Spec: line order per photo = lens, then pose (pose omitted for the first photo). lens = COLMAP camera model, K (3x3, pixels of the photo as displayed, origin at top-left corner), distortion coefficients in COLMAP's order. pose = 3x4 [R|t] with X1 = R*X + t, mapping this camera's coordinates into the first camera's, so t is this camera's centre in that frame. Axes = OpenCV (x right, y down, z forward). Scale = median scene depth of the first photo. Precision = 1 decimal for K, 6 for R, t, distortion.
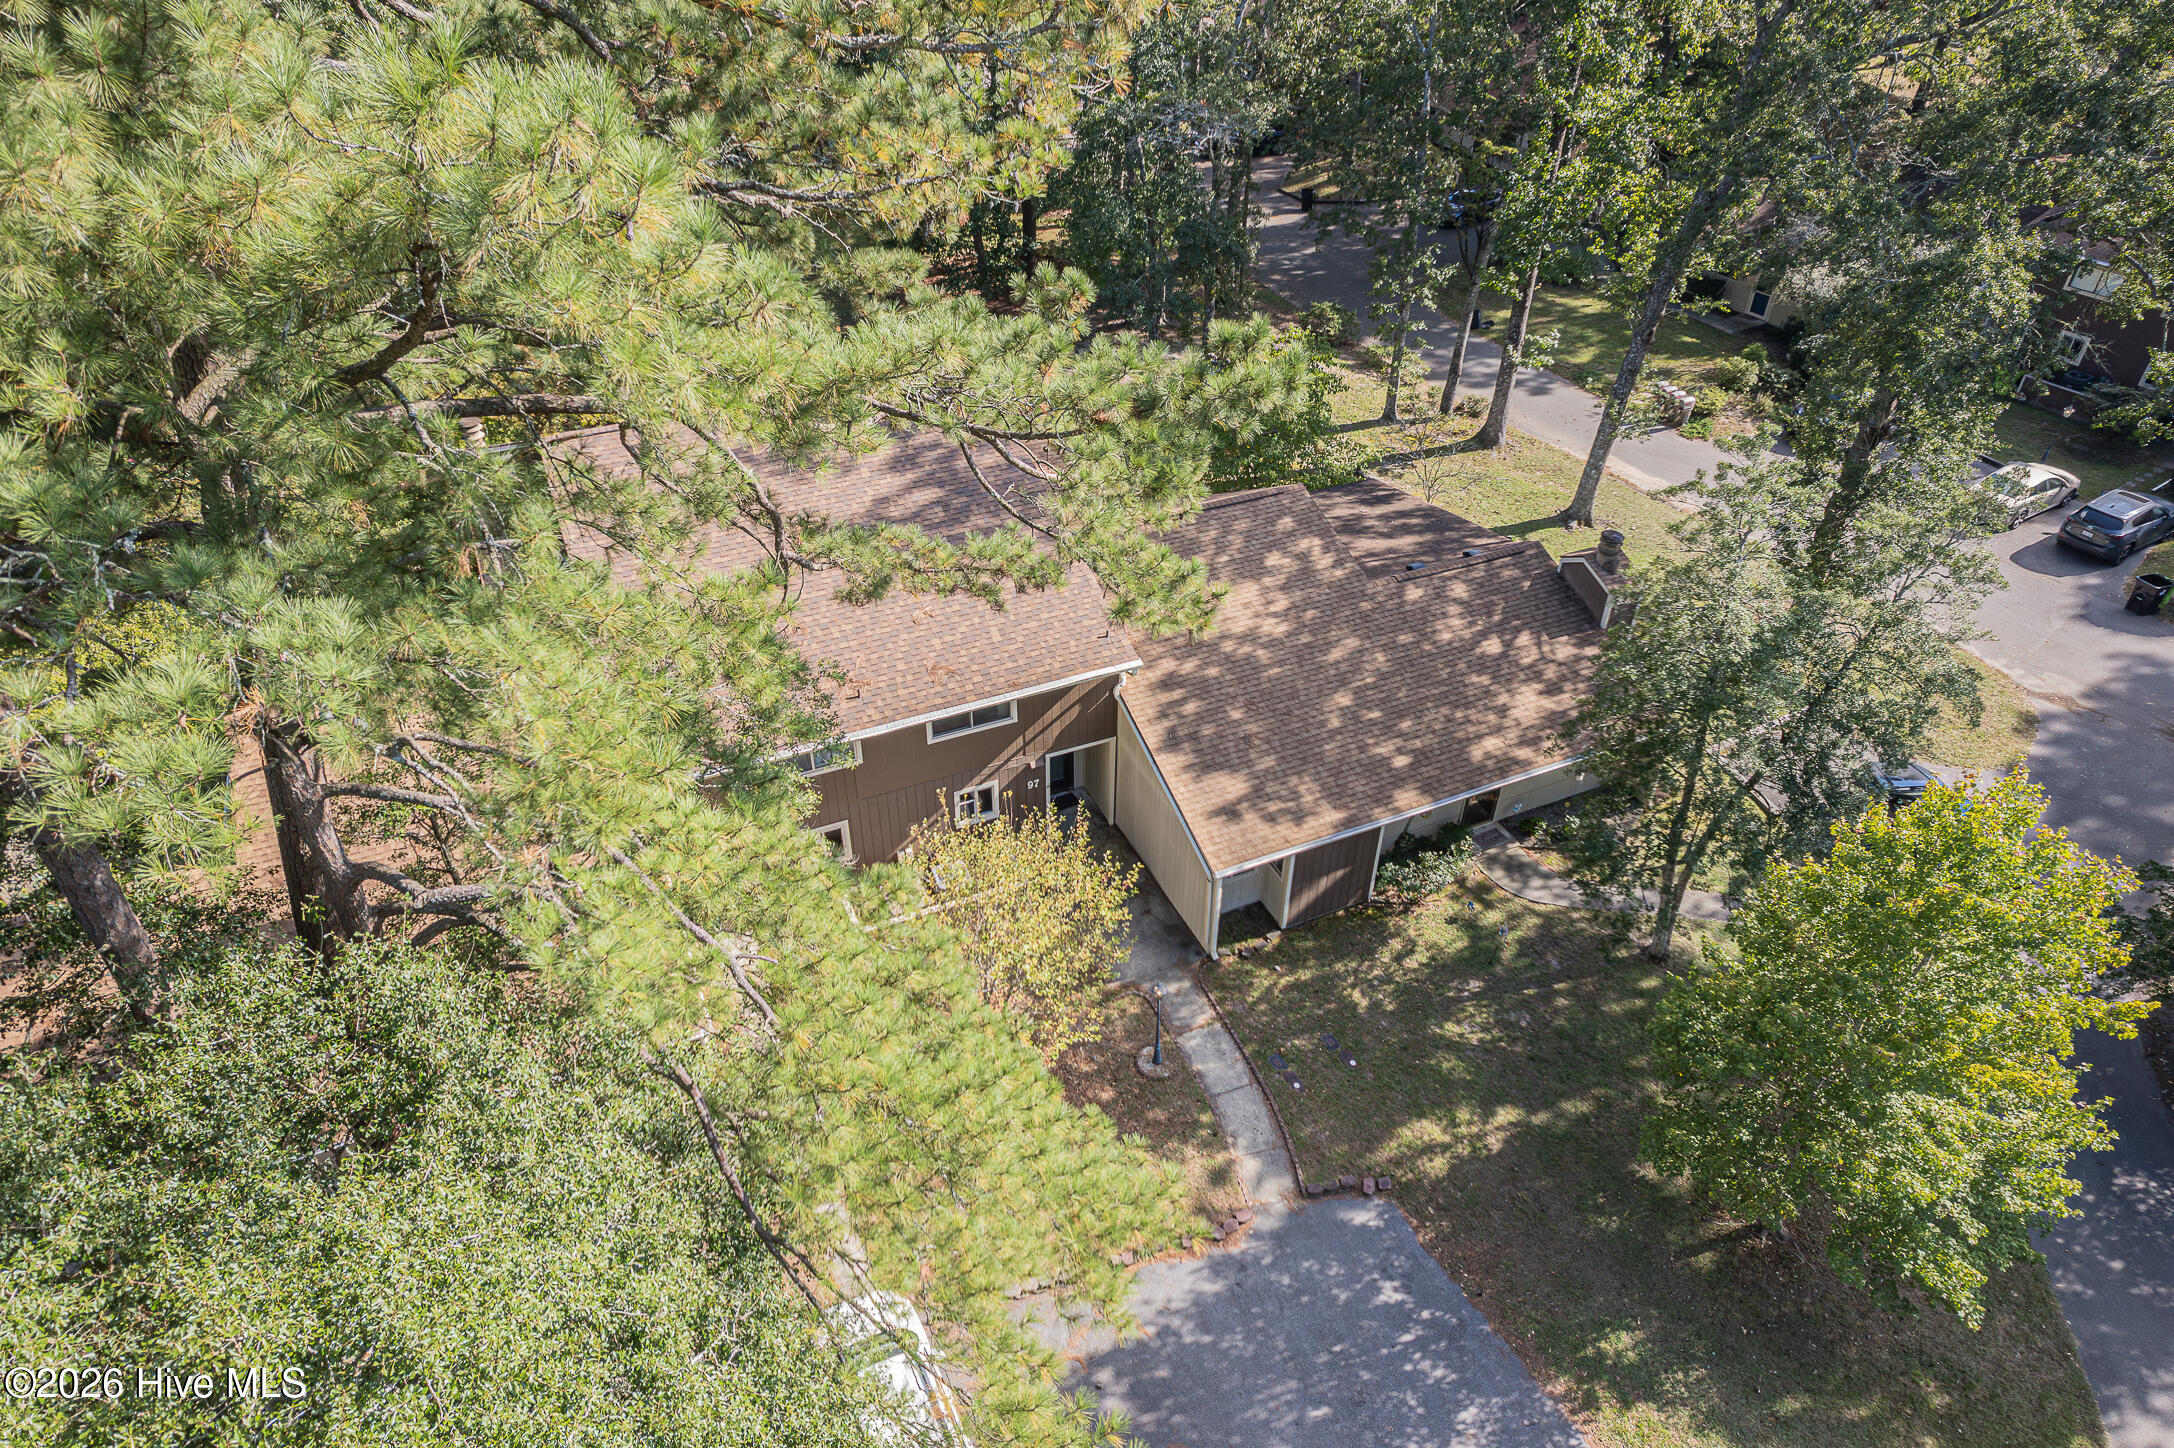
lens RADIAL K [[1429.9, 0, 1087.0], [0, 1429.9, 724.0], [0, 0, 1]] dist [-0.093817, 0.122708]
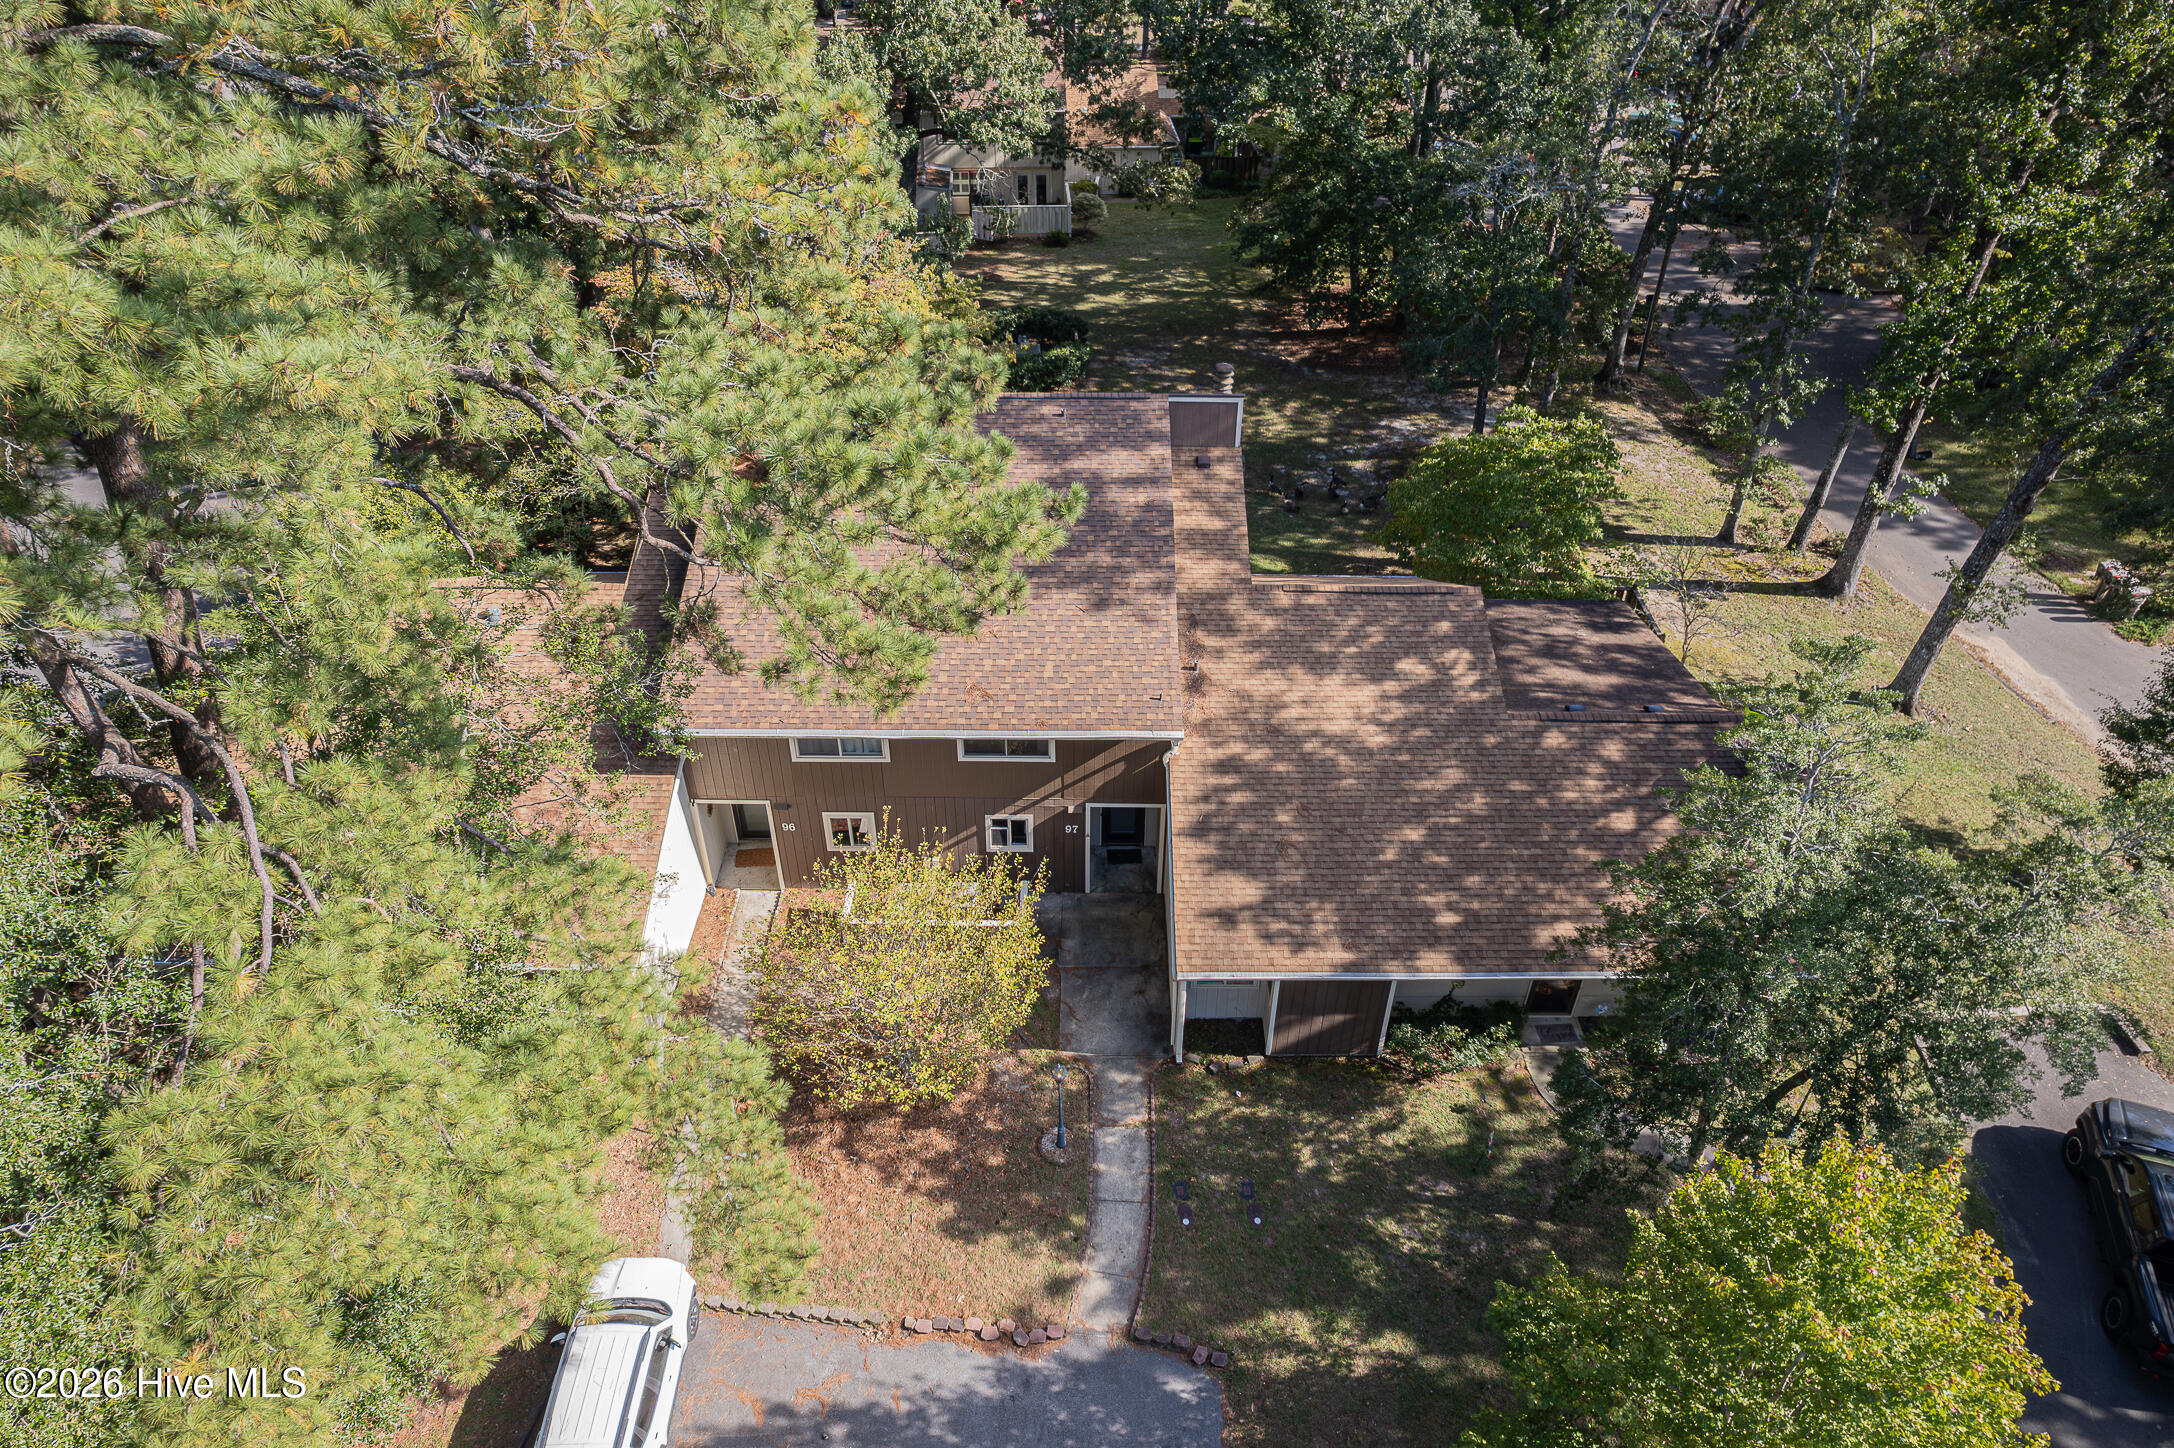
lens RADIAL K [[1429.9, 0, 1087.0], [0, 1429.9, 724.0], [0, 0, 1]] dist [-0.093817, 0.122708]
pose [[0.908615, 0.251946, -0.333081, 0.280508], [-0.251185, 0.966840, 0.046116, -0.075113], [0.333655, 0.041763, 0.941770, 0.091018]]
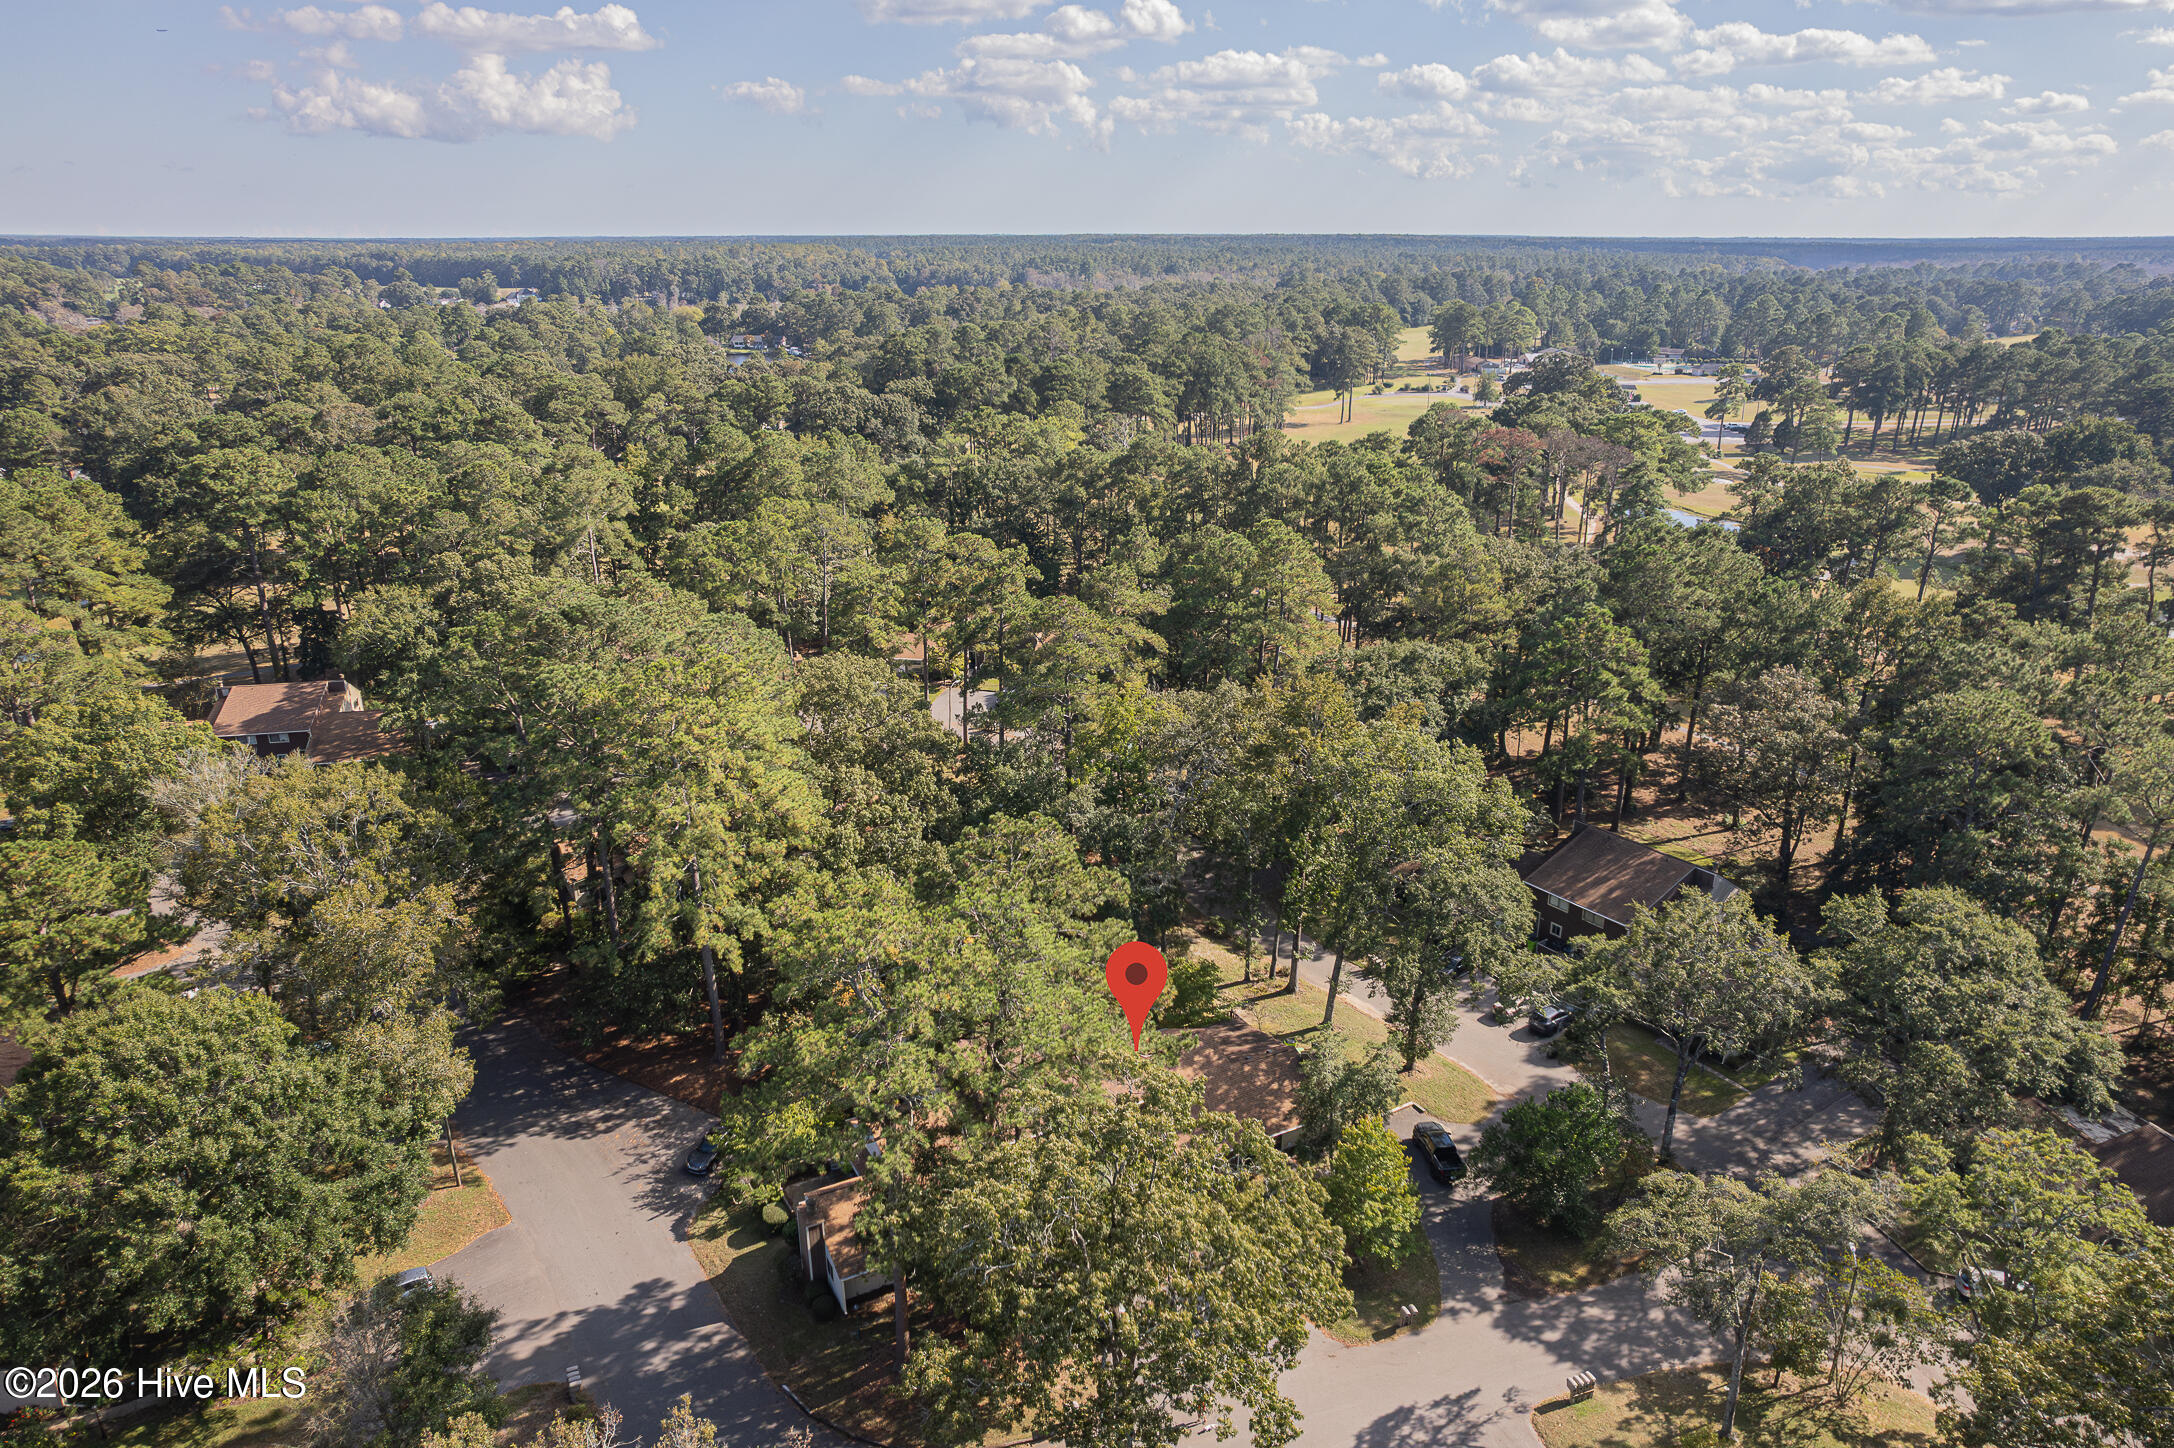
lens RADIAL K [[1429.9, 0, 1087.0], [0, 1429.9, 724.0], [0, 0, 1]] dist [-0.093817, 0.122708]
pose [[0.998072, -0.025552, 0.056555, -0.250756], [0.041197, 0.954347, -0.295847, 0.085063], [-0.046413, 0.297607, 0.953560, -2.056247]]
